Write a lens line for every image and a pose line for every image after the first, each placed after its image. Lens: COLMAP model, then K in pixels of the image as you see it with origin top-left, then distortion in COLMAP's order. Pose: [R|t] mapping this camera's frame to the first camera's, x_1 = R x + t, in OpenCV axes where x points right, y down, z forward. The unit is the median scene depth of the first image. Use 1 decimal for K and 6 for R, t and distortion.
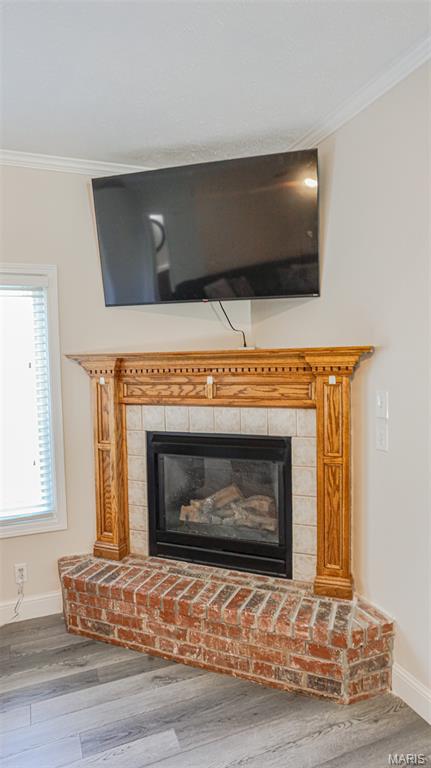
lens RADIAL K [[446.0, 0, 215.7], [0, 446.0, 398.3], [0, 0, 1]] dist [-0.001150, -0.000053]
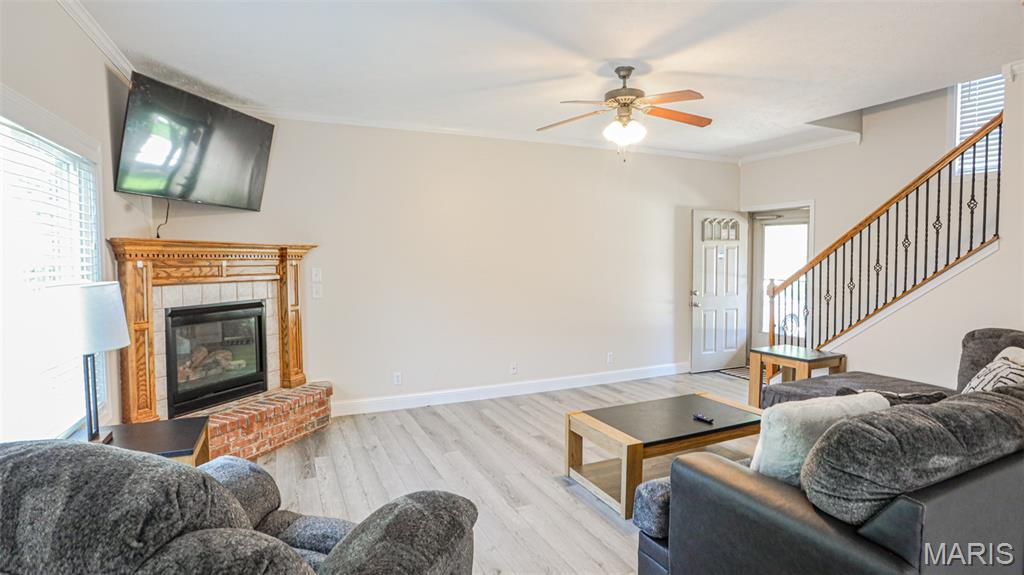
lens RADIAL K [[487.3, 0, 515.3], [0, 487.3, 279.4], [0, 0, 1]] dist [-0.070996, 0.028107]
pose [[-0.026457, -0.030927, 0.999171, -1.465828], [0.054869, 0.997970, 0.032343, 0.009830], [-0.998143, 0.055679, -0.024706, 0.150237]]
